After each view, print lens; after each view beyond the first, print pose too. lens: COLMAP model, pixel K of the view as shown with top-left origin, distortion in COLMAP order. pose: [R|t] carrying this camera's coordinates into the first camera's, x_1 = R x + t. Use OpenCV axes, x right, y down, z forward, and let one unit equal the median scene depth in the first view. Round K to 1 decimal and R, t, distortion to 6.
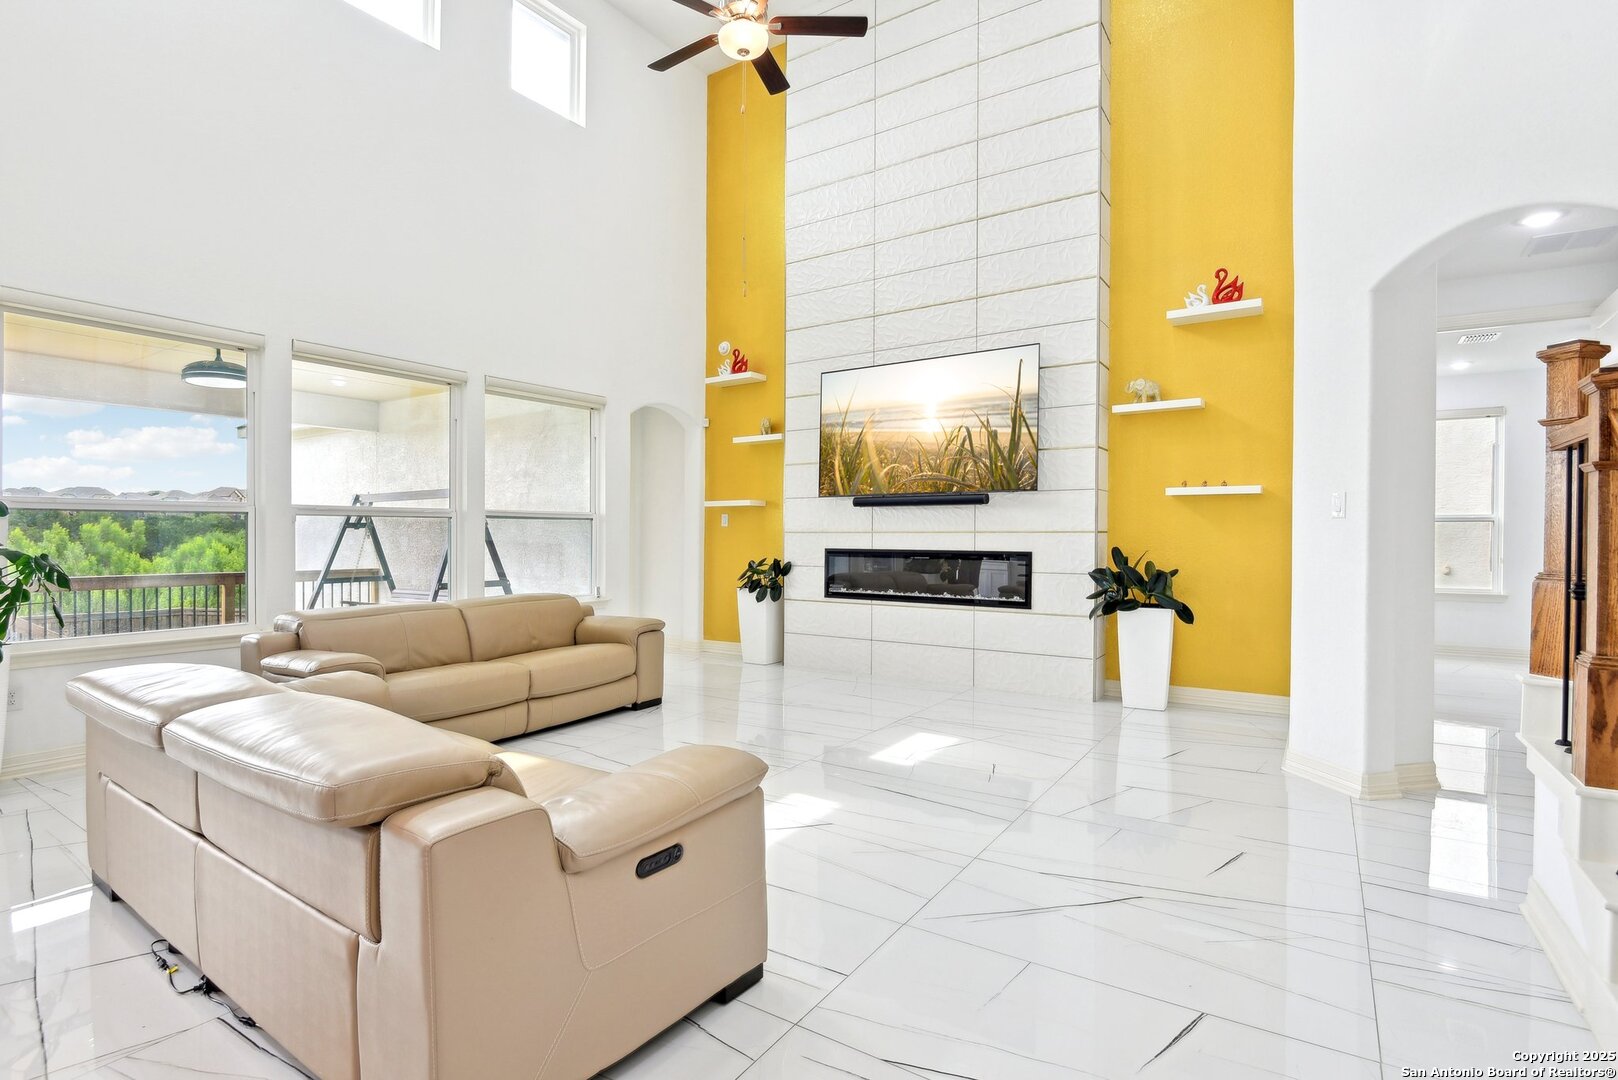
lens RADIAL K [[770.3, 0, 747.9], [0, 770.3, 539.1], [0, 0, 1]] dist [-0.009854, -0.006993]
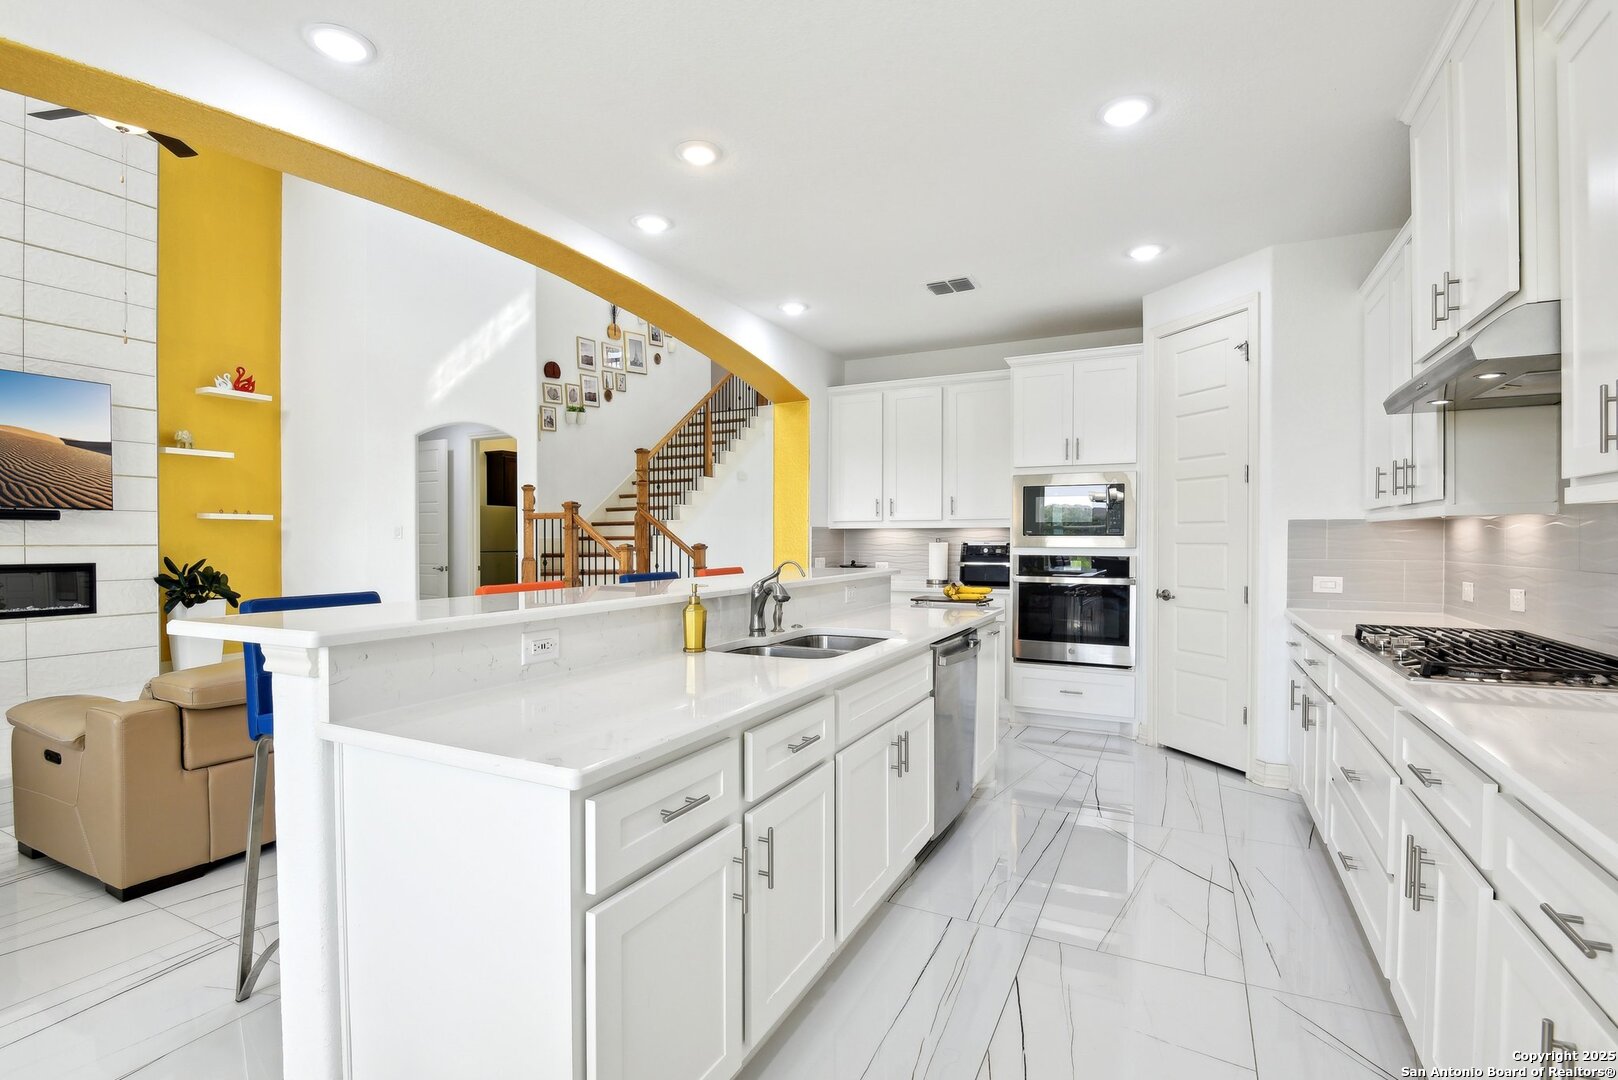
lens RADIAL K [[761.4, 0, 796.1], [0, 761.4, 548.4], [0, 0, 1]] dist [-0.016972, -0.002815]
pose [[-0.154464, -0.014336, 0.987894, -0.999287], [0.007405, 0.999850, 0.015667, -0.017030], [-0.987971, 0.009736, -0.154335, 0.163890]]
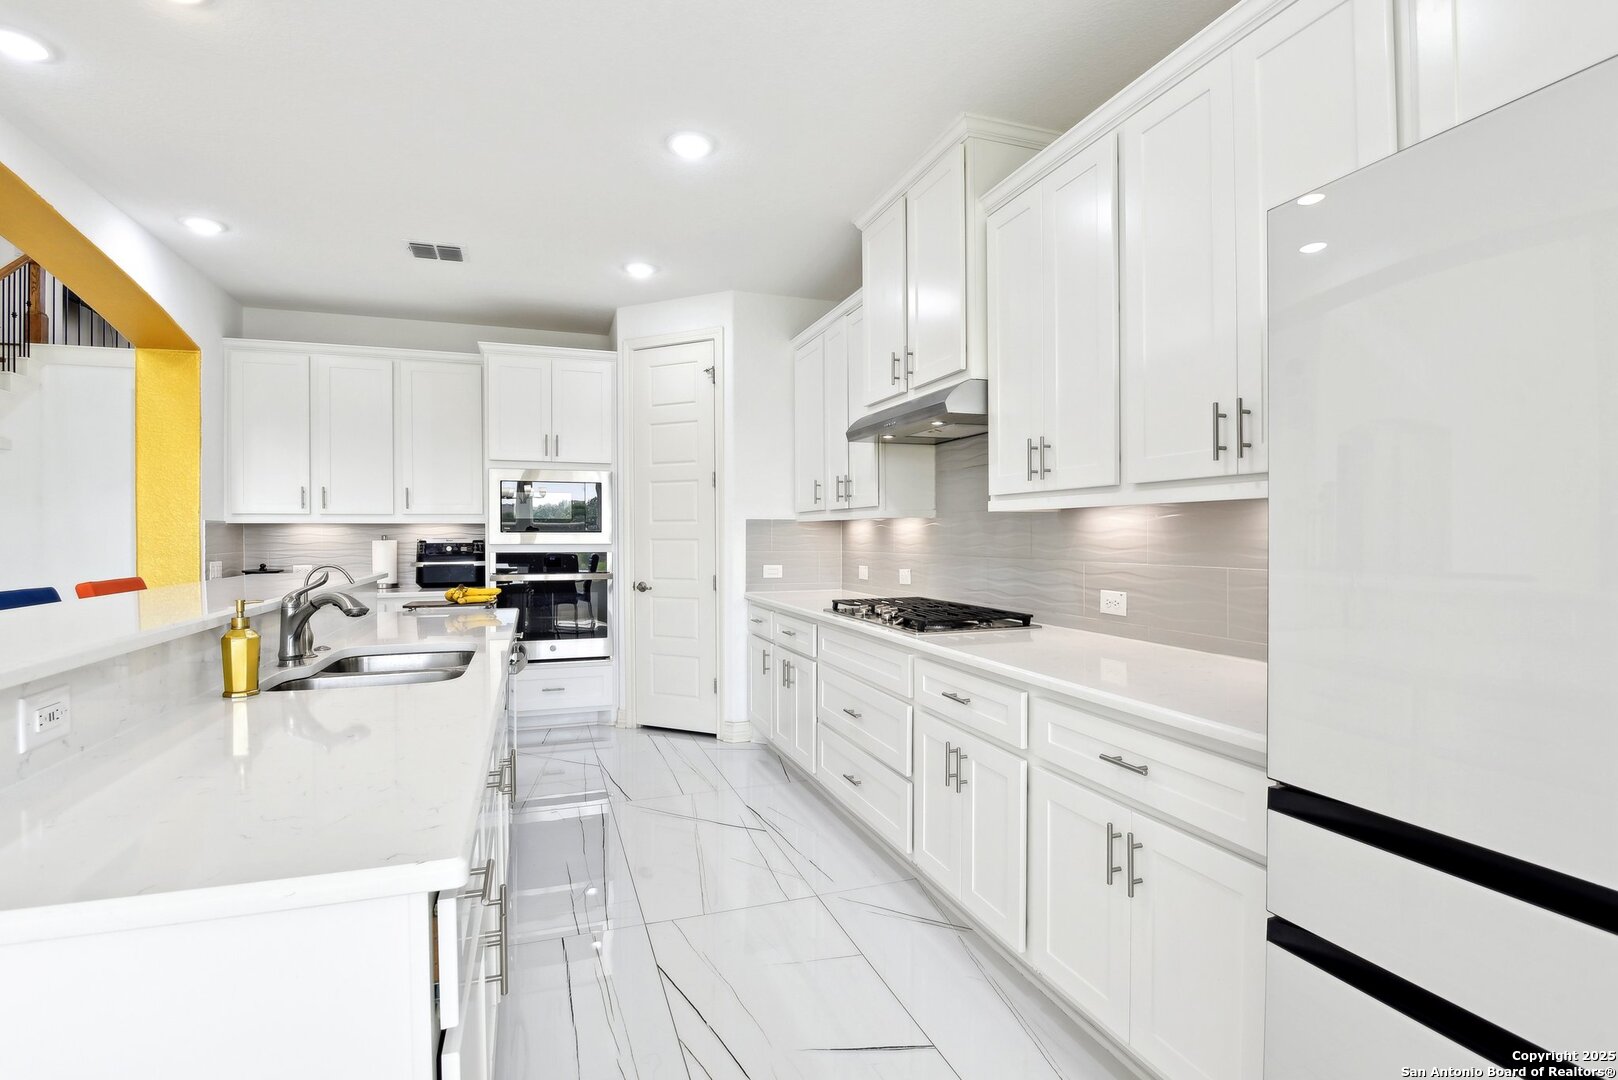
lens RADIAL K [[770.3, 0, 809.0], [0, 770.3, 541.4], [0, 0, 1]] dist [-0.009854, -0.006993]
pose [[-0.827279, -0.004188, 0.561776, -0.918613], [0.005712, 0.999858, 0.015865, -0.017618], [-0.561763, 0.016333, -0.827137, 0.288951]]
